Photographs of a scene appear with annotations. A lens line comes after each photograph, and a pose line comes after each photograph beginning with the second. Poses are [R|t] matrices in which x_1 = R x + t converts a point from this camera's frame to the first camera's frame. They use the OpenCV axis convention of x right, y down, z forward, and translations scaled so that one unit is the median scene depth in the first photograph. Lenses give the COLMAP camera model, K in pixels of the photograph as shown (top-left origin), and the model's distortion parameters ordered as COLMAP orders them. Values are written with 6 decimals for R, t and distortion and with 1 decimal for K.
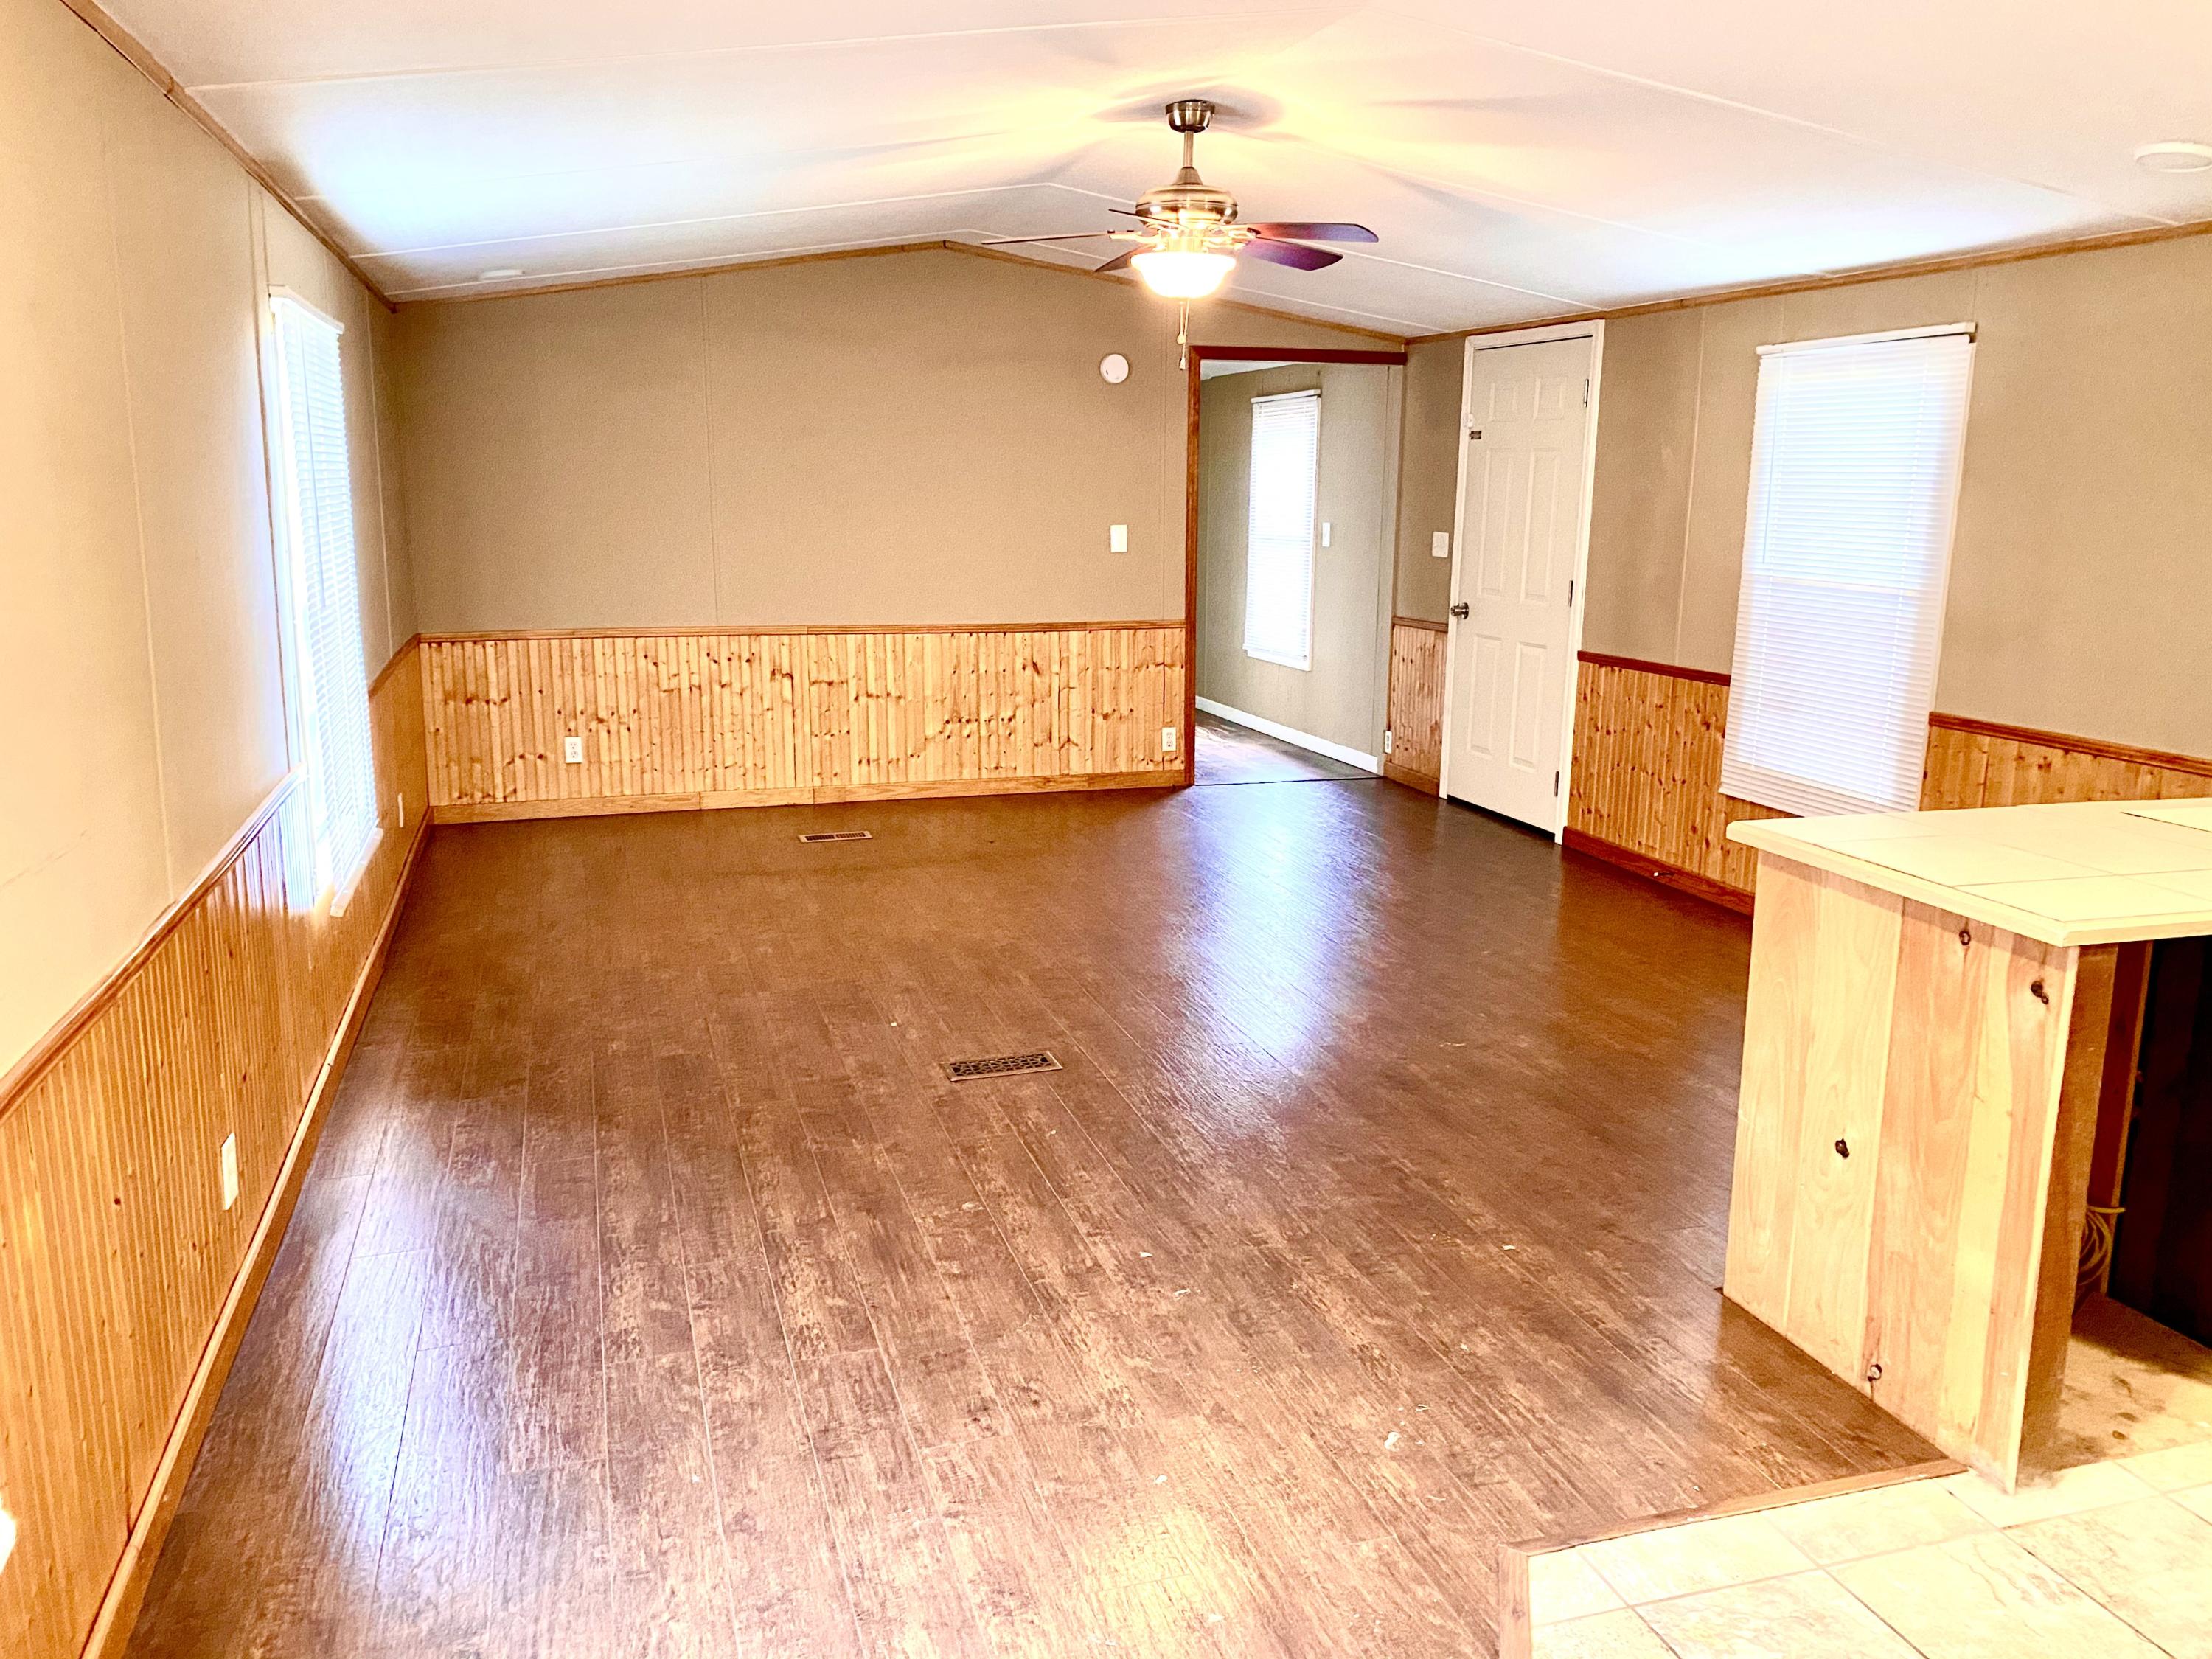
lens RADIAL K [[1691.7, 0, 1079.4], [0, 1691.7, 826.3], [0, 0, 1]] dist [0.063587, -0.064862]
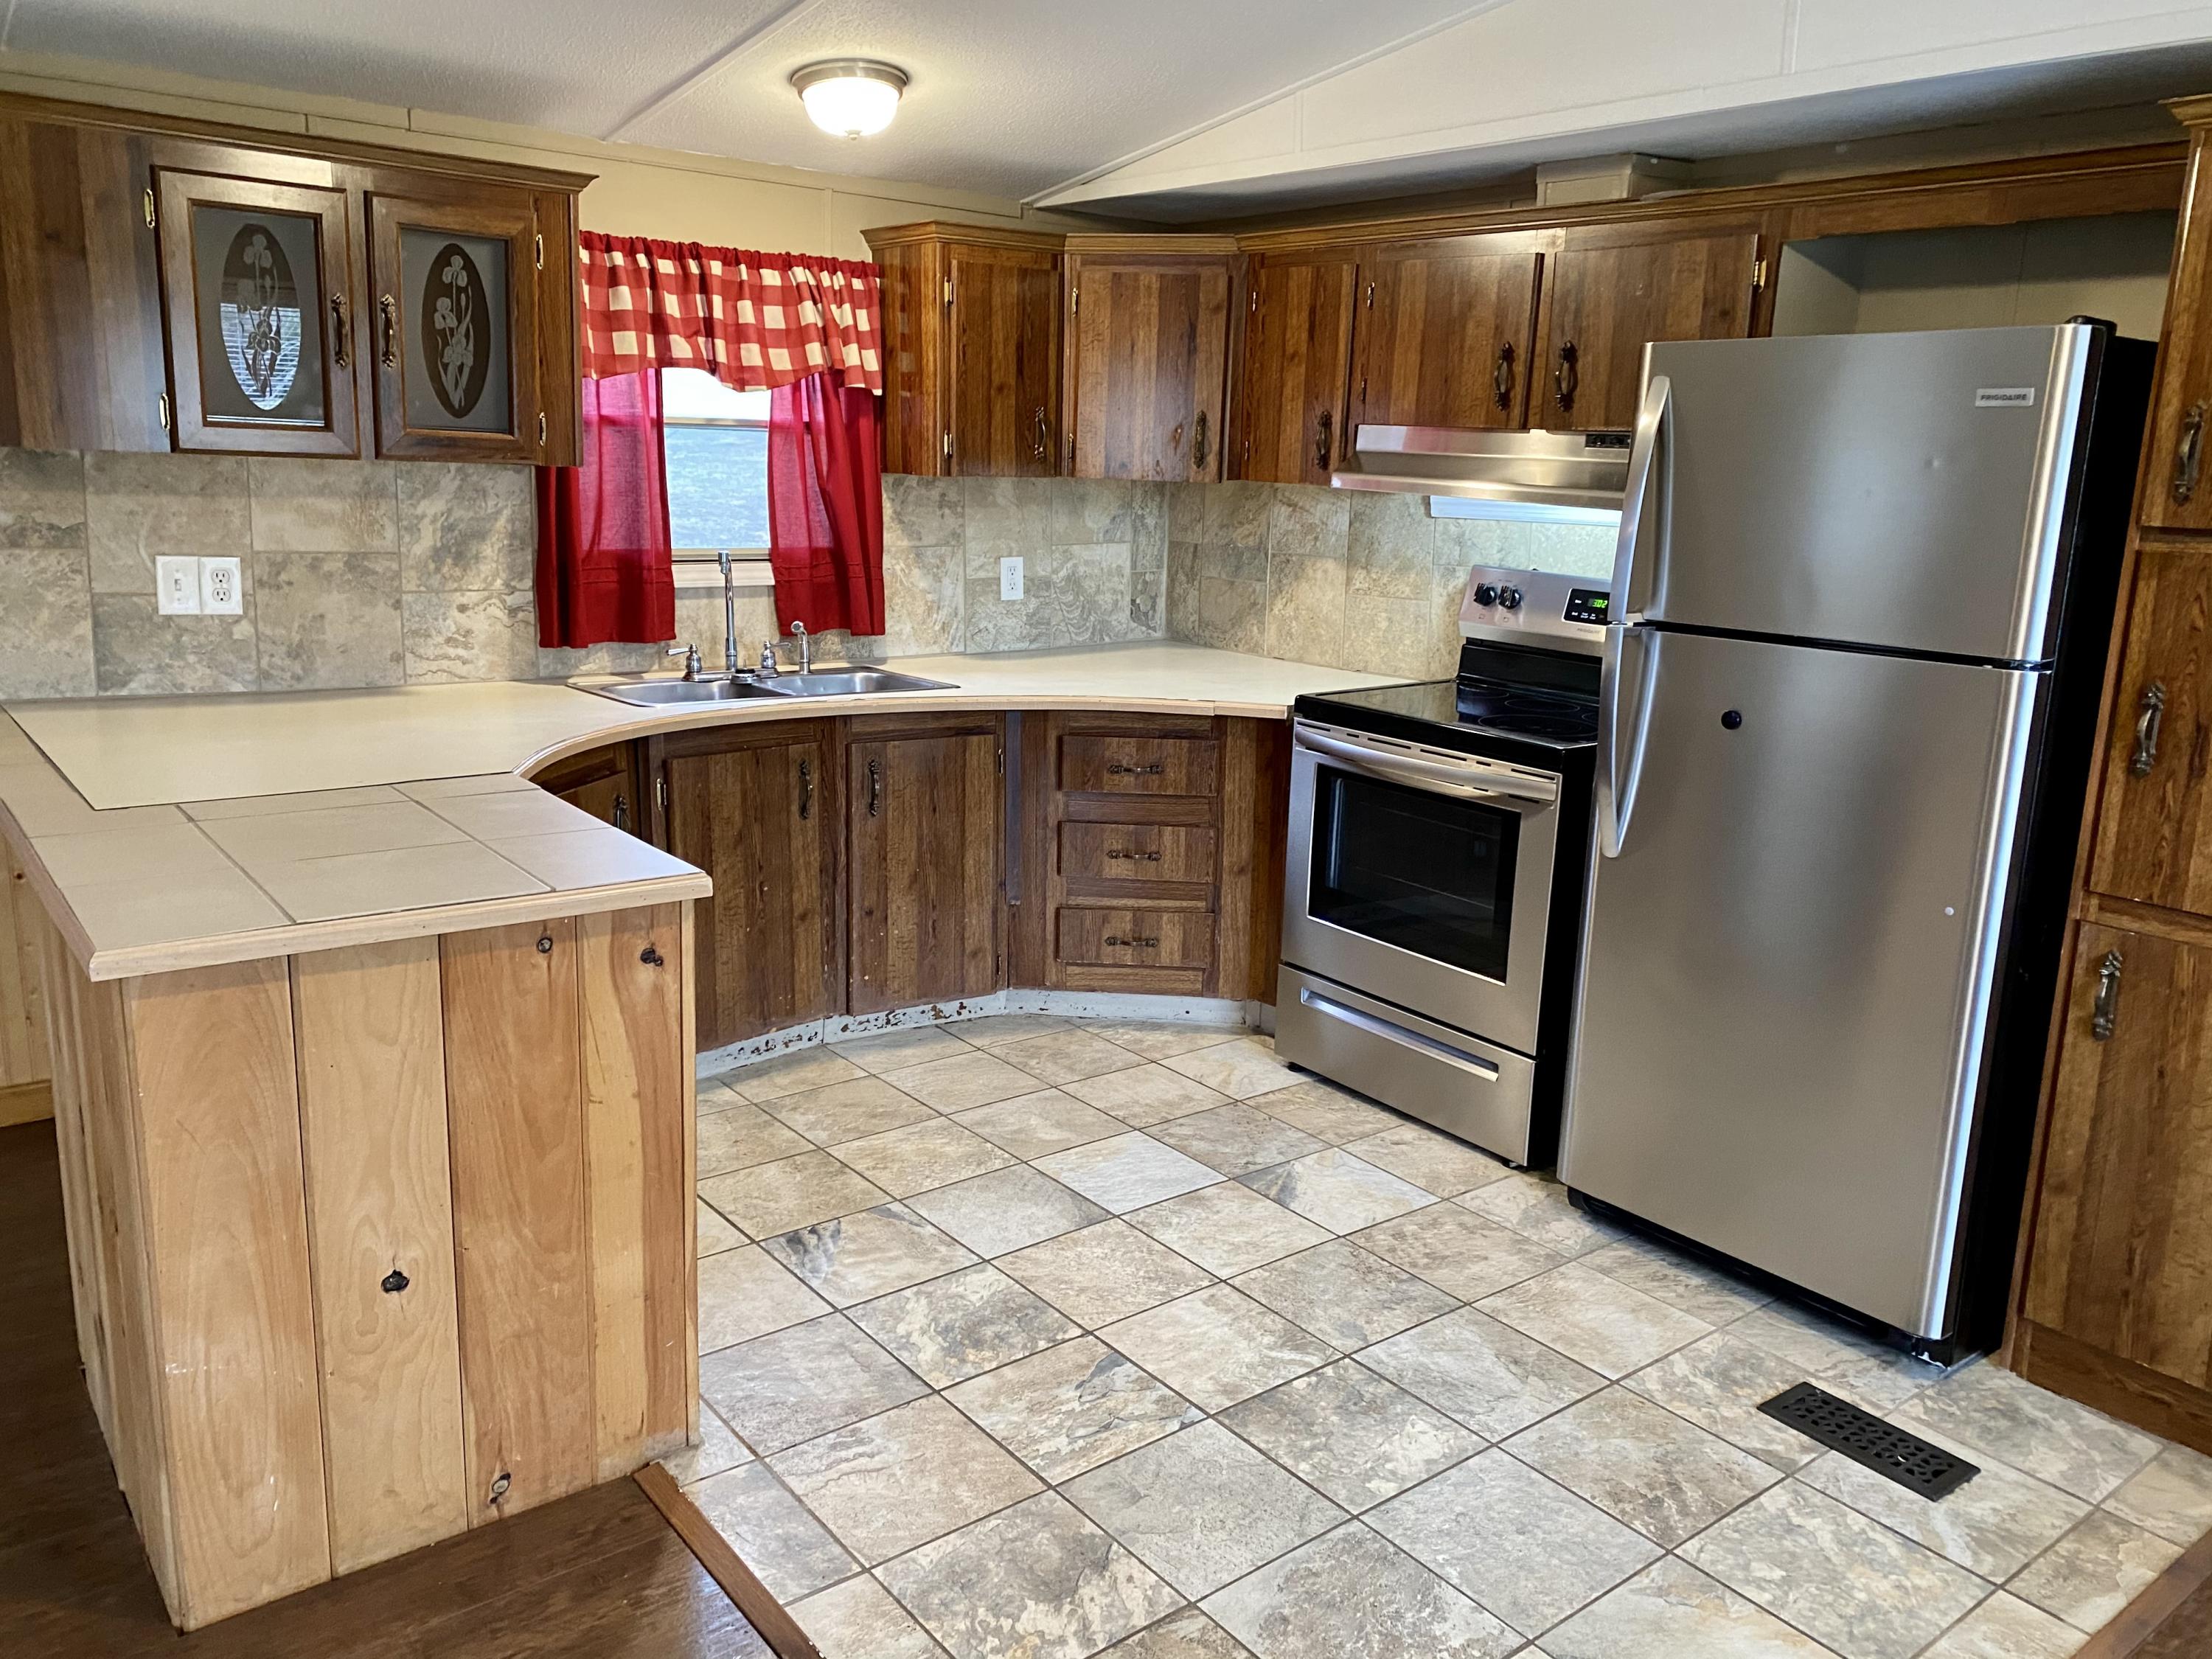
lens RADIAL K [[1645.3, 0, 1099.6], [0, 1645.3, 817.8], [0, 0, 1]] dist [0.054816, -0.057826]
pose [[-0.361421, -0.228991, 0.903846, -0.129138], [0.147581, 0.943104, 0.297950, -0.080659], [-0.920649, 0.241076, -0.307063, 0.391127]]
